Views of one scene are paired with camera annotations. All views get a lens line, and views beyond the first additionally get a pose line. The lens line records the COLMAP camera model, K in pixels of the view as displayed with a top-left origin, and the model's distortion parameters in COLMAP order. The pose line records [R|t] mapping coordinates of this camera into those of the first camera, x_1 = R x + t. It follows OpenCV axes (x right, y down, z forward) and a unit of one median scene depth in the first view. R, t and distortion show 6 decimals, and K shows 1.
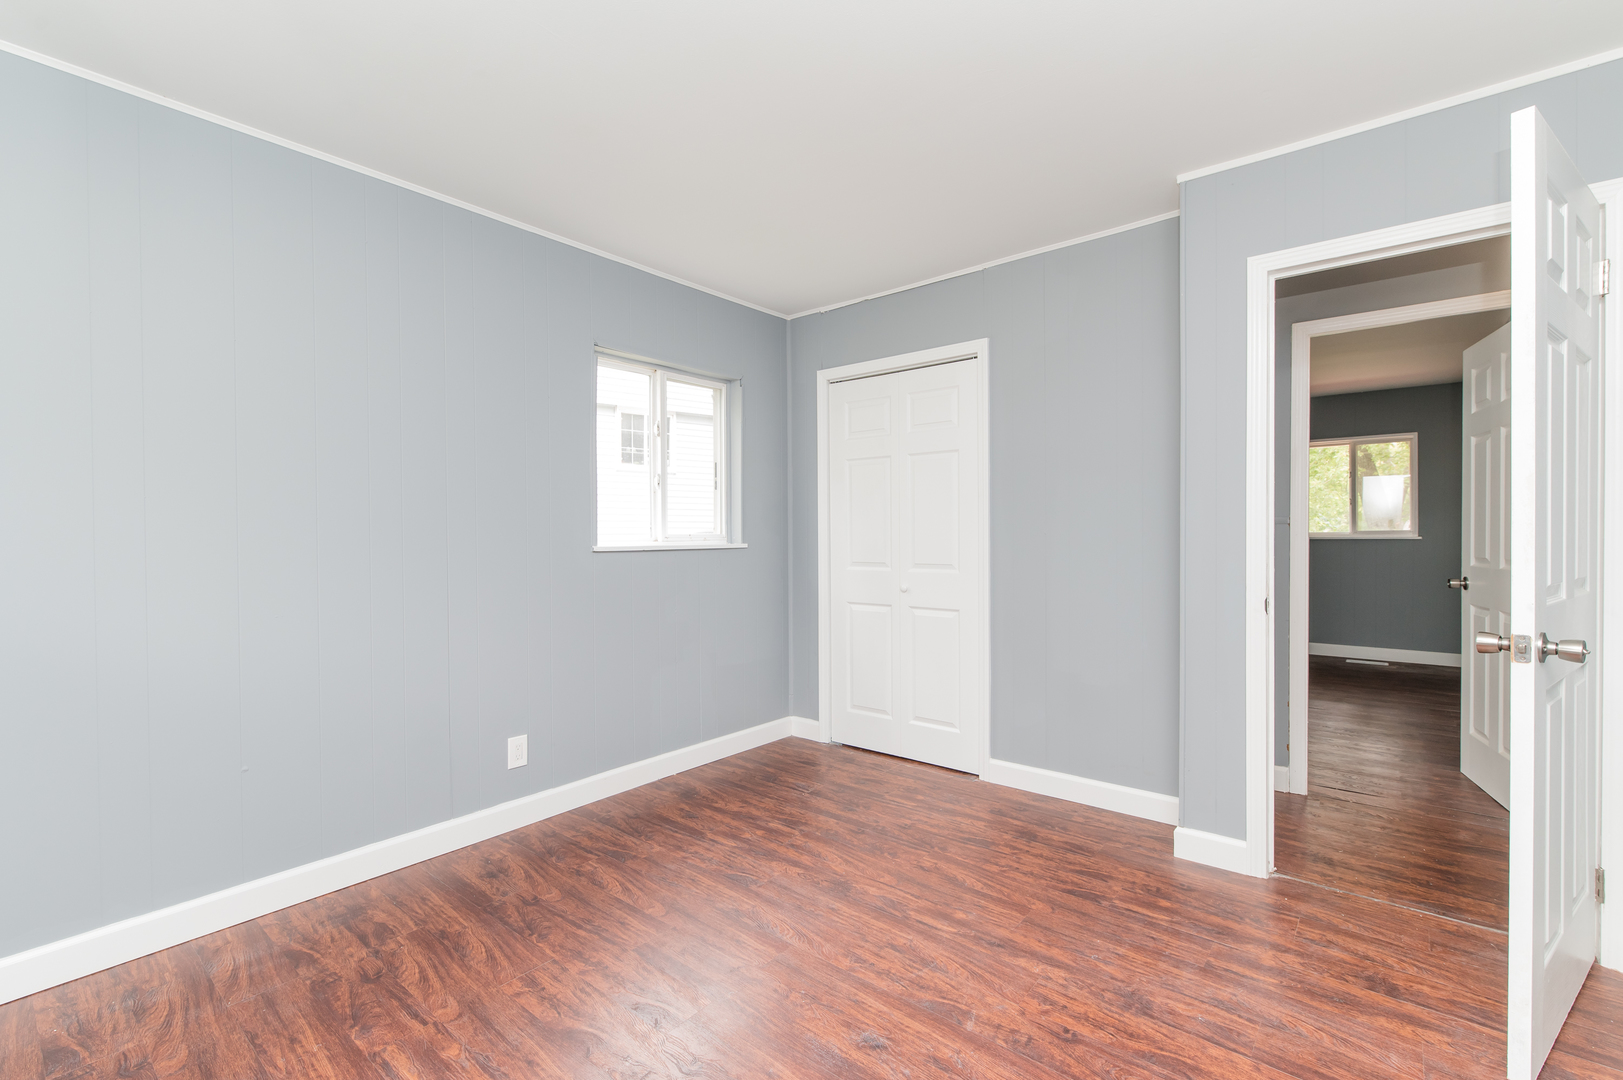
lens RADIAL K [[706.5, 0, 812.0], [0, 706.5, 538.6], [0, 0, 1]] dist [-0.003009, -0.001323]
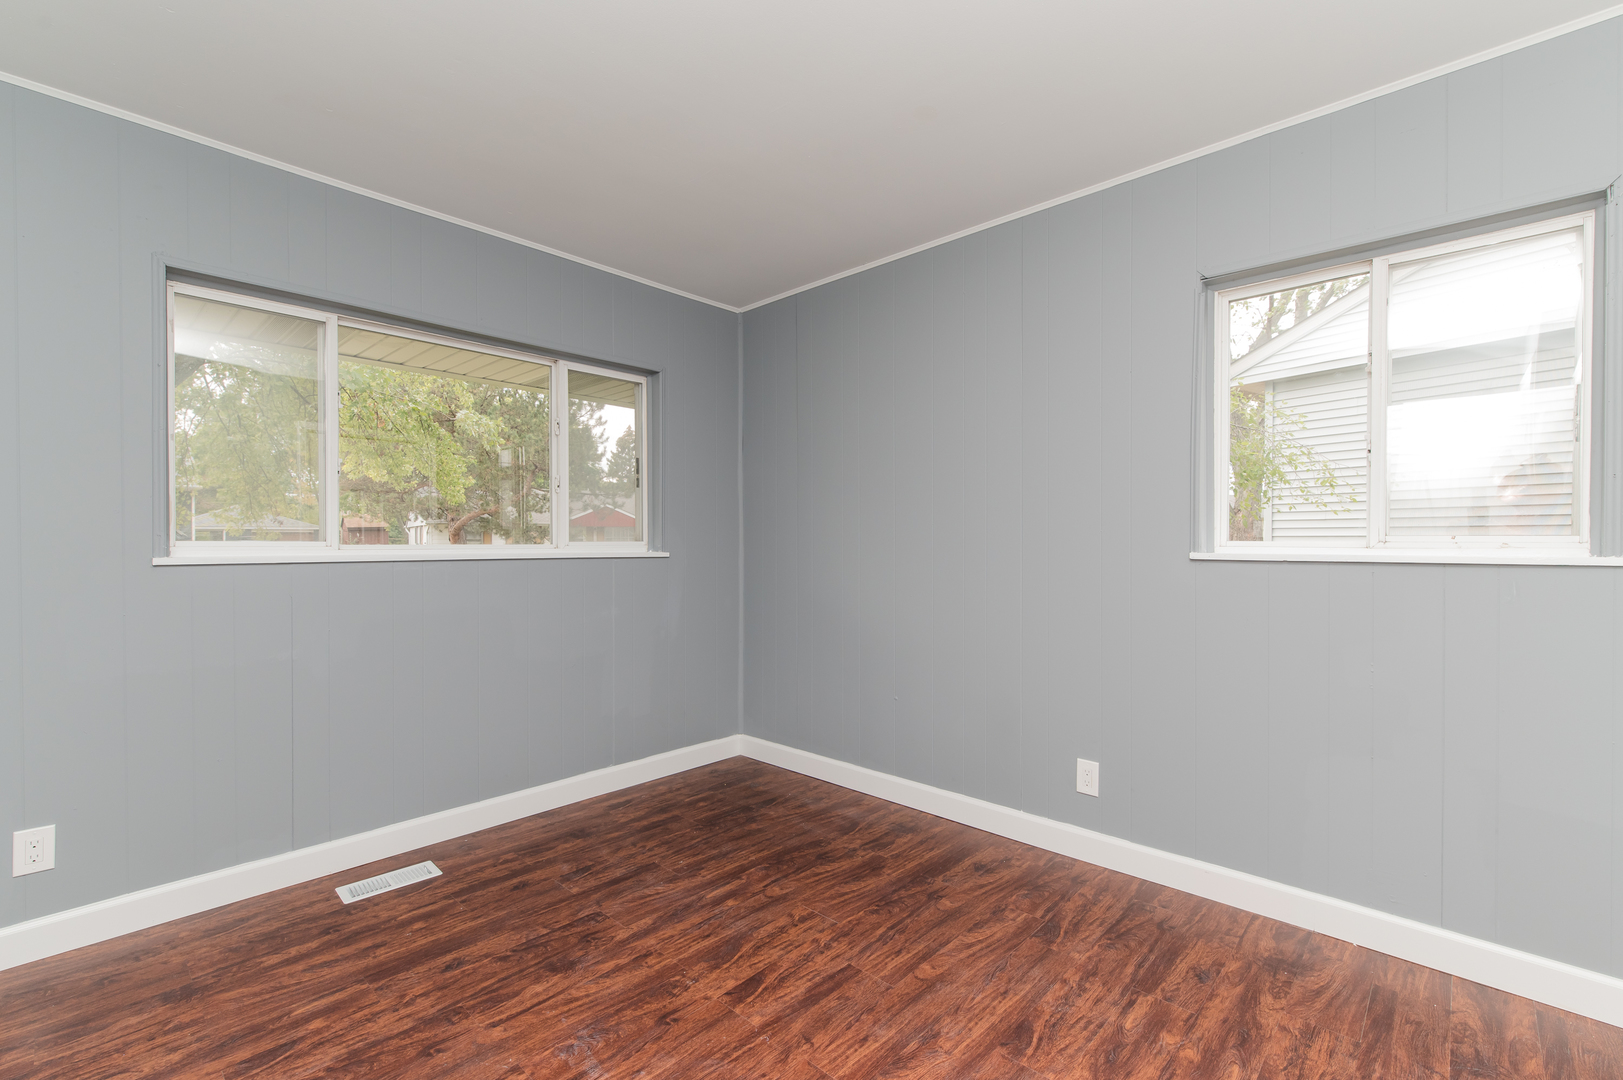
lens RADIAL K [[706.5, 0, 810.6], [0, 706.5, 543.3], [0, 0, 1]] dist [-0.003009, -0.001323]
pose [[-0.063556, 0.014233, -0.997877, 0.562805], [-0.004113, 0.999886, 0.014523, -0.007862], [0.997970, 0.005027, -0.063490, 0.797044]]
